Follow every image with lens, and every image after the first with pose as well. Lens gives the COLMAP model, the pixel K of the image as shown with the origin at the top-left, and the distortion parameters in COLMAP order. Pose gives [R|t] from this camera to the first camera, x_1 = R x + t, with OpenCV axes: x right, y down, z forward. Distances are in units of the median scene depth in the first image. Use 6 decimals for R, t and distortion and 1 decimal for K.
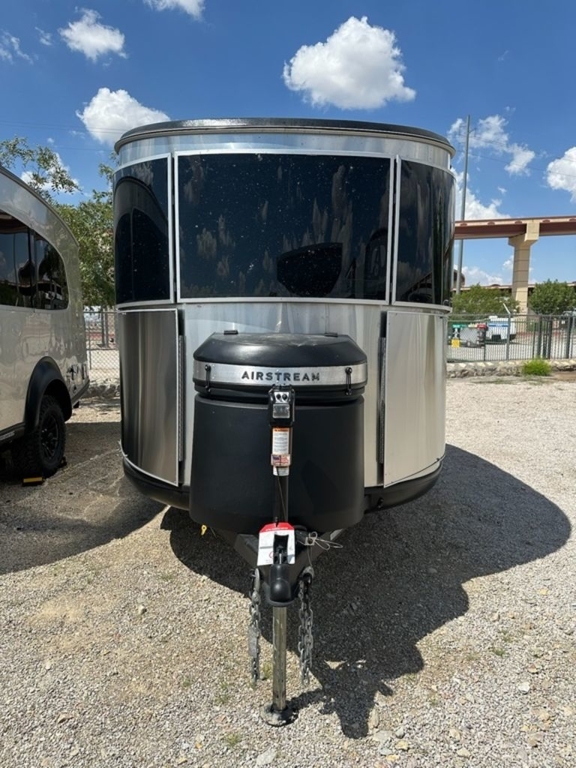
lens RADIAL K [[533.9, 0, 287.7], [0, 533.9, 388.4], [0, 0, 1]] dist [0.065708, -0.071030]
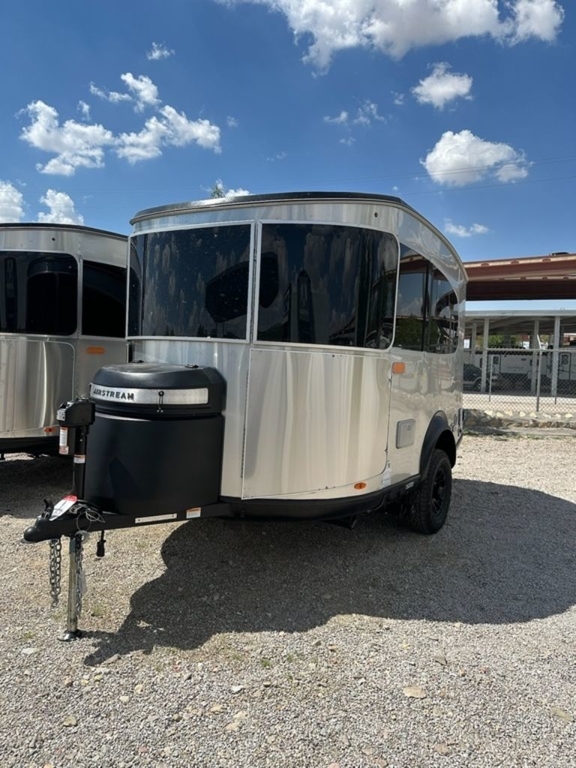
lens RADIAL K [[530.1, 0, 288.0], [0, 530.1, 384.0], [0, 0, 1]] dist [0.079930, -0.105914]
pose [[0.834250, 0.053950, -0.548740, 0.933236], [-0.089763, 0.995214, -0.038622, -0.029839], [0.544031, 0.081477, 0.835100, 0.077167]]
